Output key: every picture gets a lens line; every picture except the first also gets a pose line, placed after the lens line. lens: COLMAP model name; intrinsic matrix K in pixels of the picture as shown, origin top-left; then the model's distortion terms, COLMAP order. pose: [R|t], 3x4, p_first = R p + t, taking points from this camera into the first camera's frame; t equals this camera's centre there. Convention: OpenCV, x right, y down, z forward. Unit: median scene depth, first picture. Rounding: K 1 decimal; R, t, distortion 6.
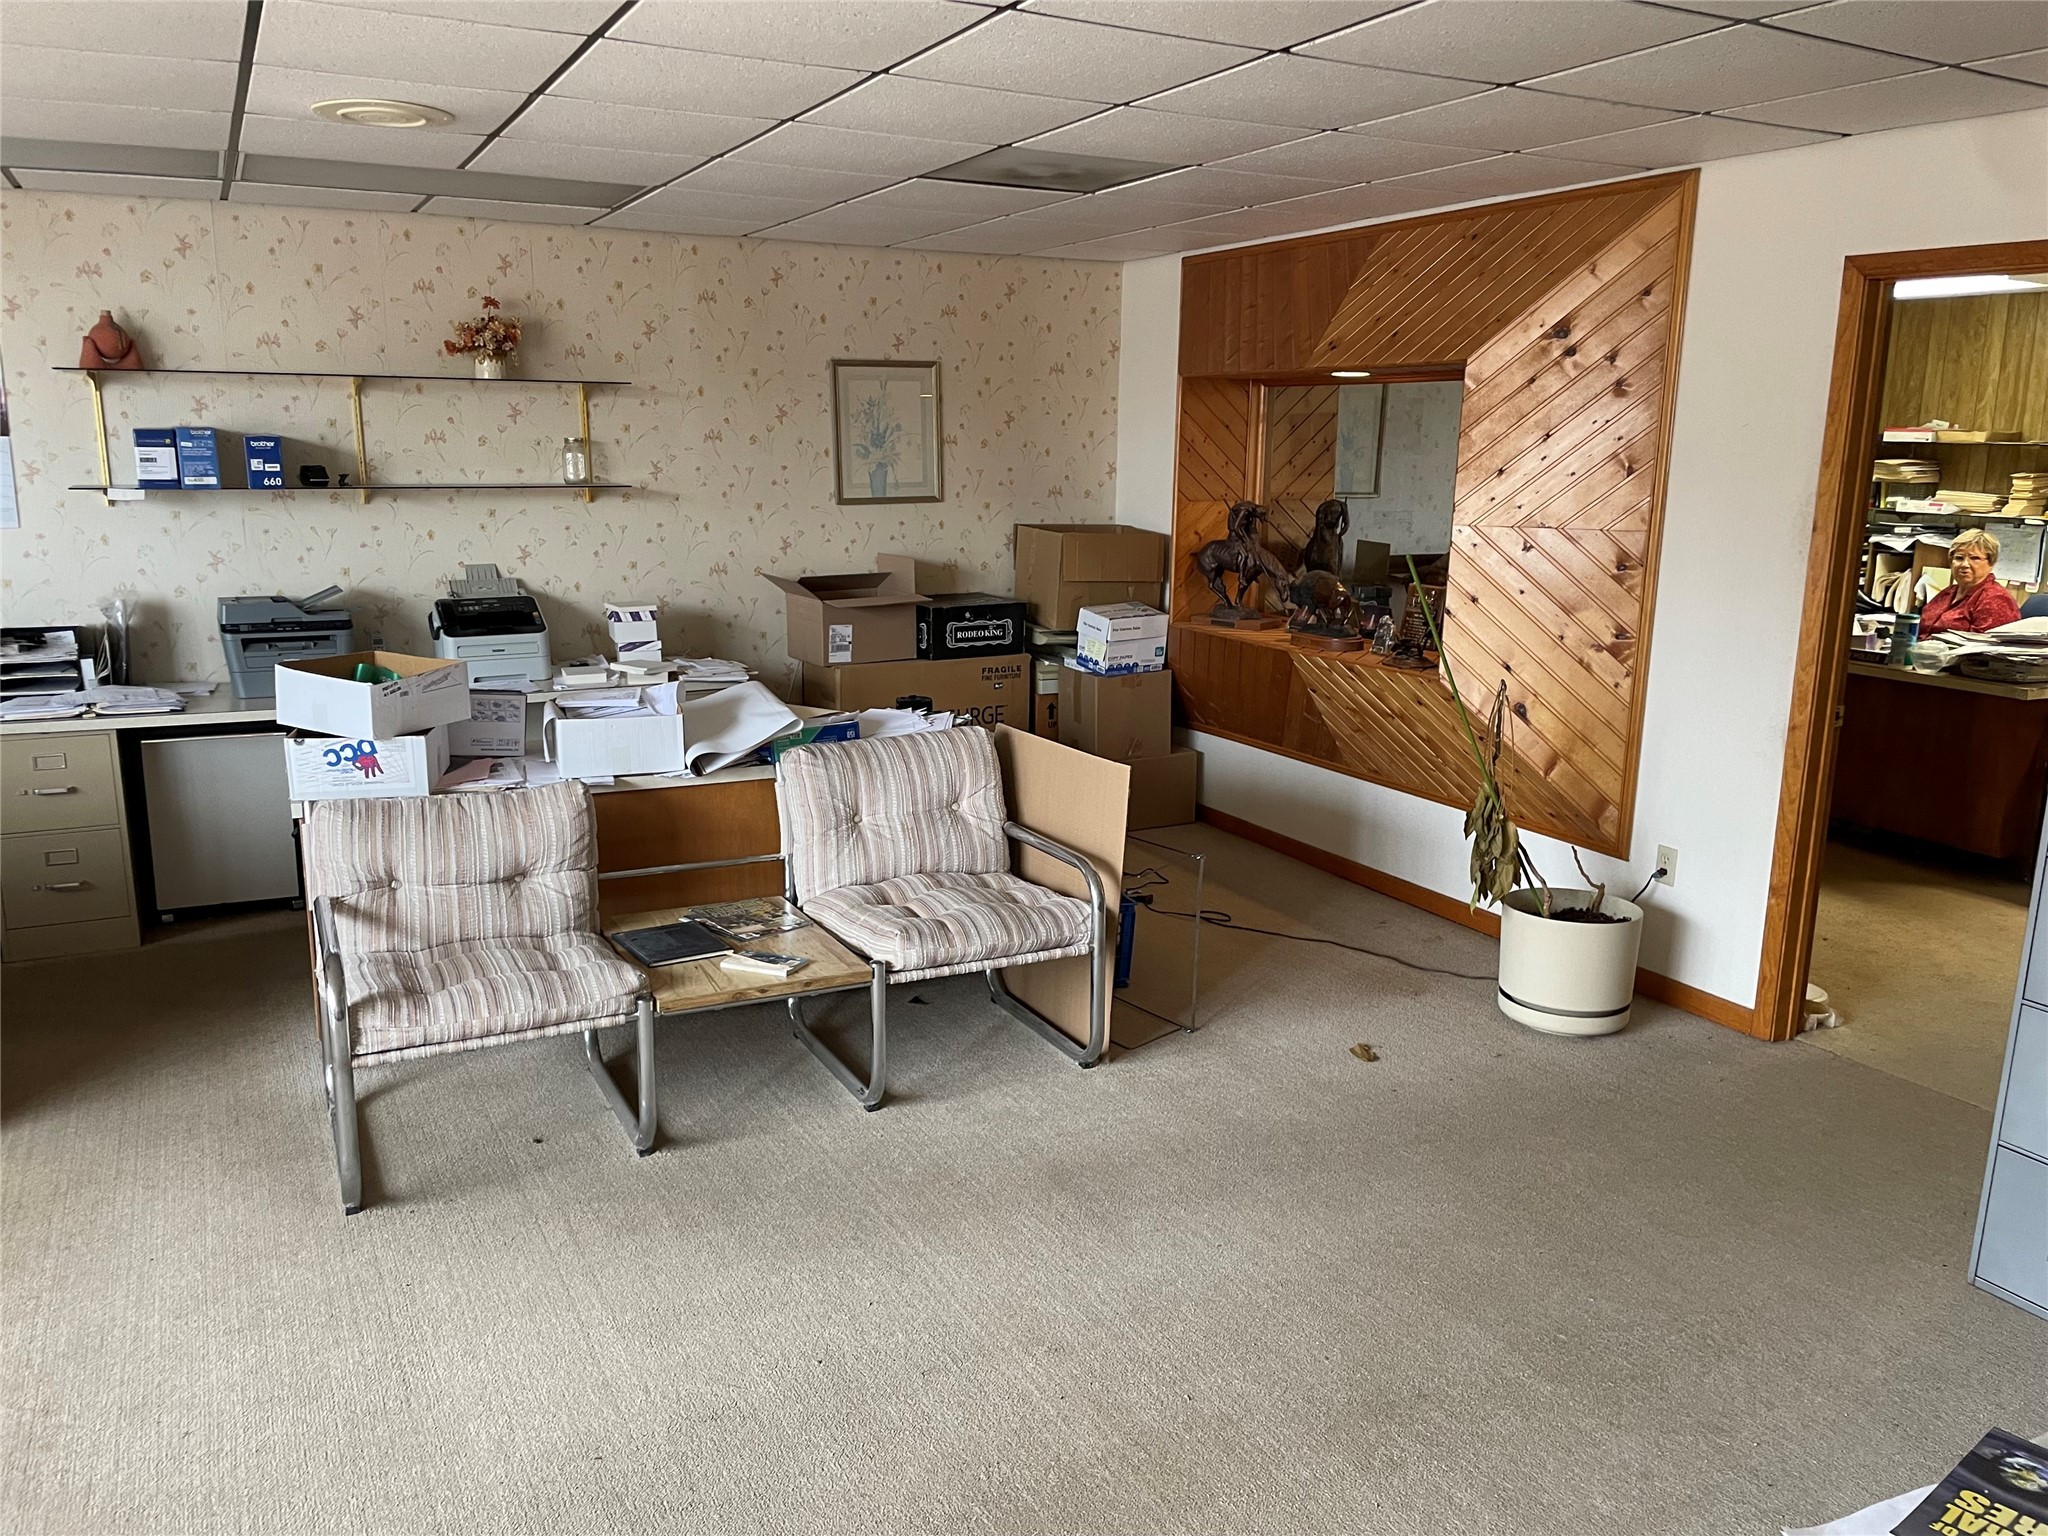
lens RADIAL K [[1538.0, 0, 1019.9], [0, 1538.0, 829.7], [0, 0, 1]] dist [0.052761, -0.078277]
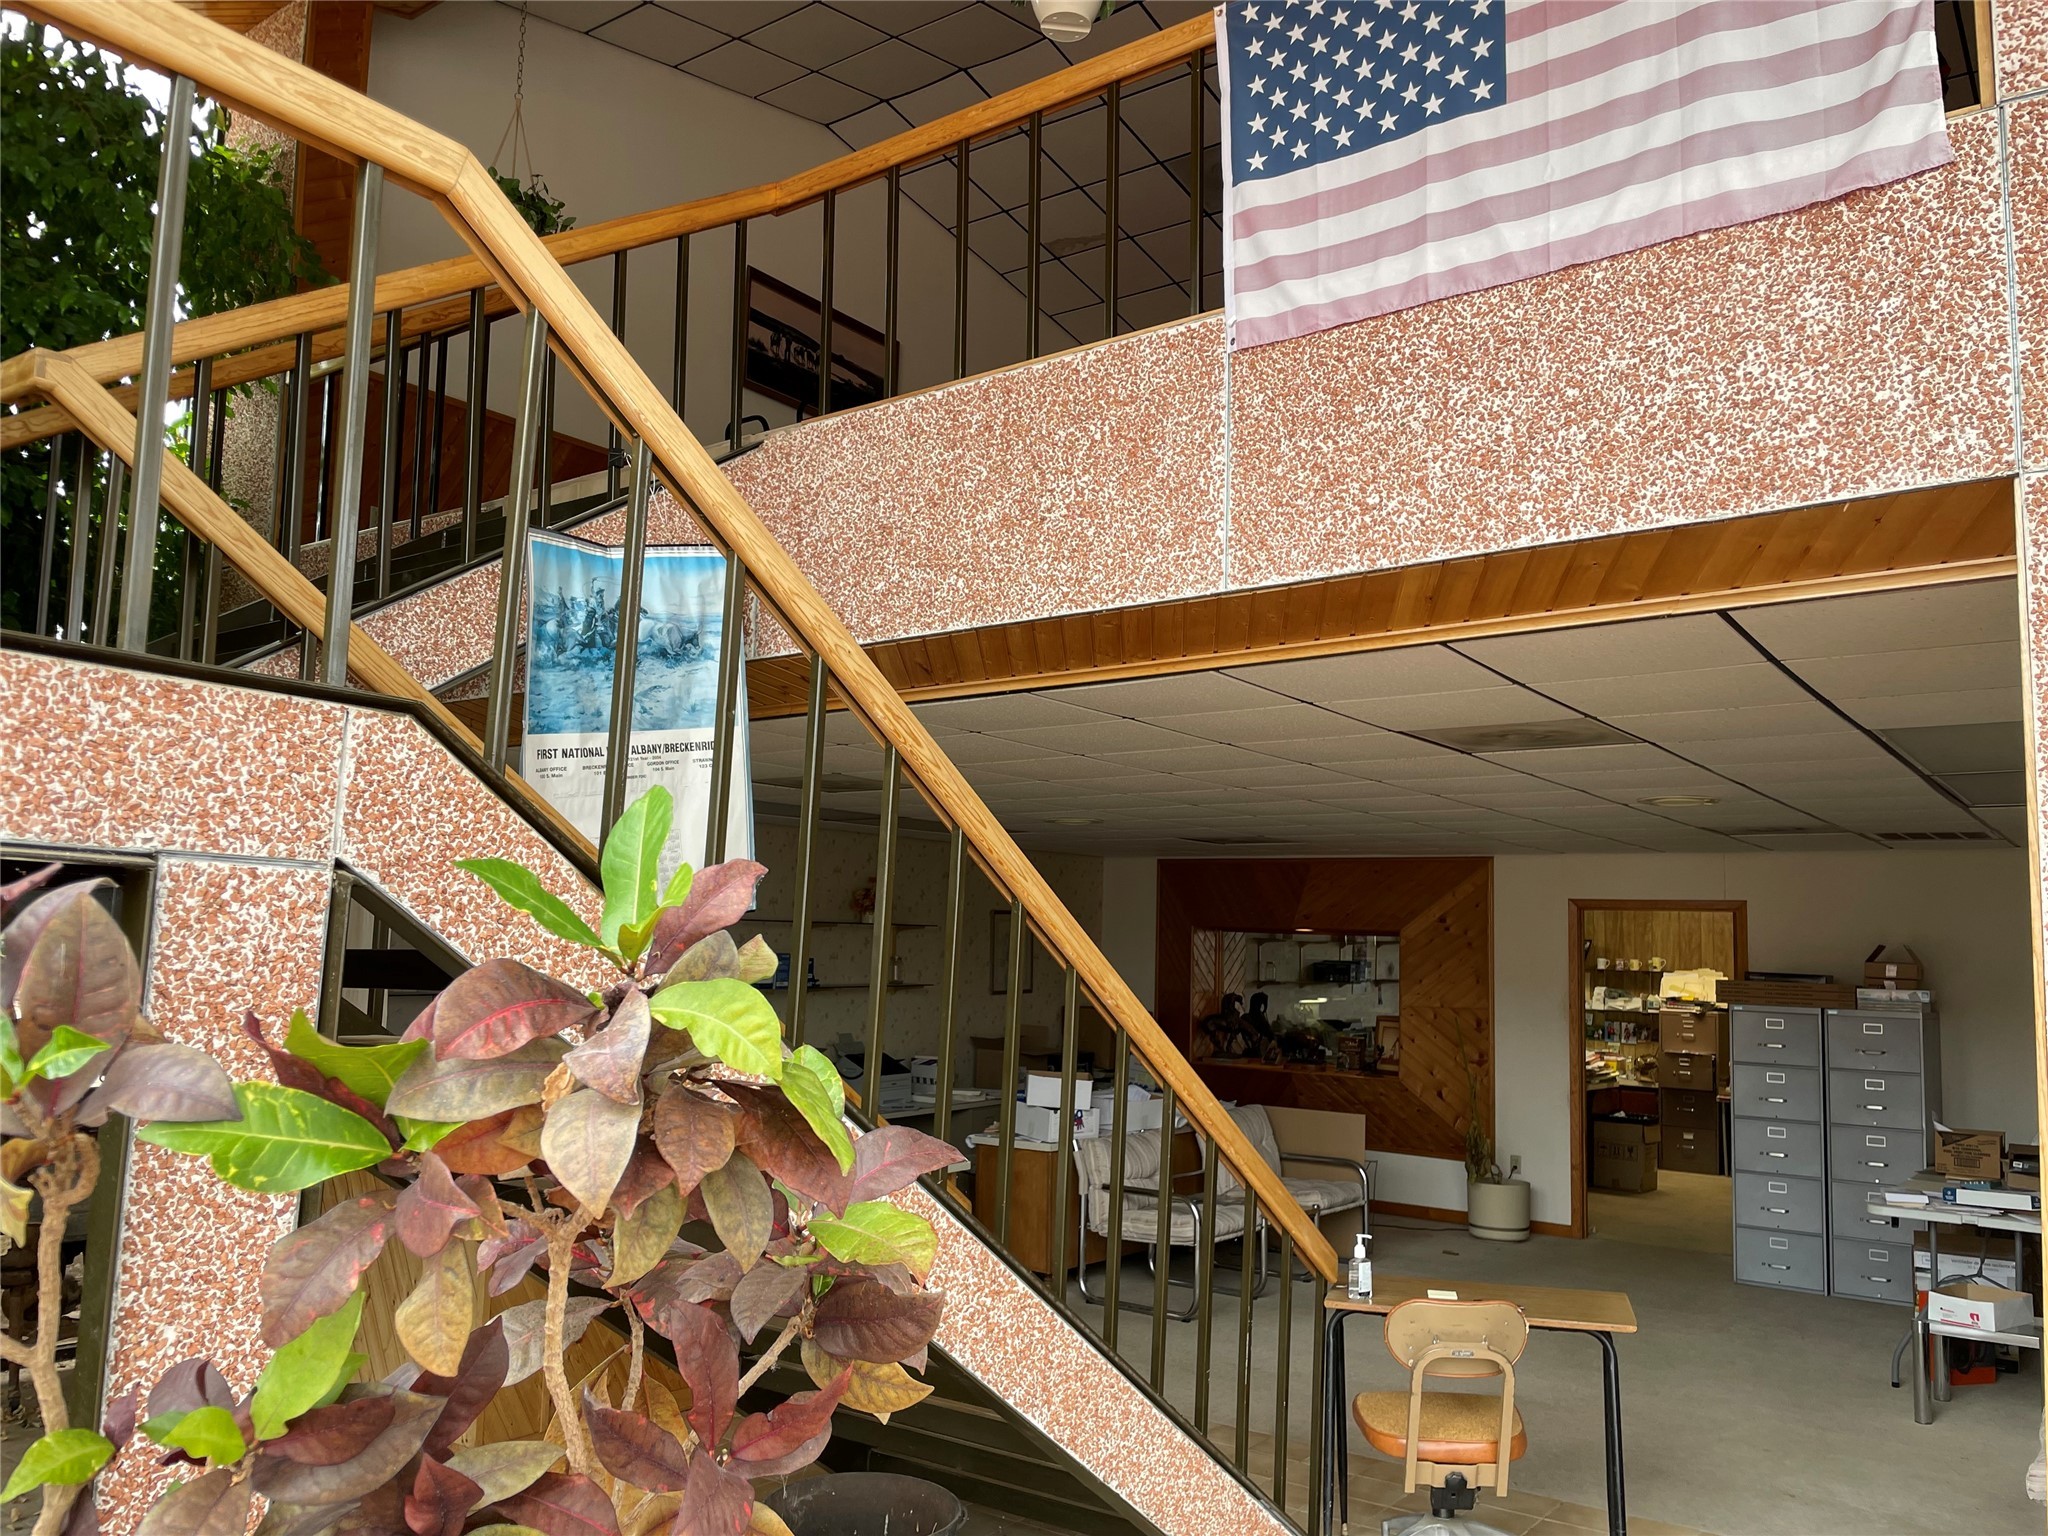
lens RADIAL K [[1538.0, 0, 1019.9], [0, 1538.0, 829.7], [0, 0, 1]] dist [0.052761, -0.078277]
pose [[0.897501, 0.045982, 0.438609, -1.181476], [0.089472, 0.954882, -0.283189, 0.129882], [-0.431841, 0.293406, 0.852893, -0.675474]]
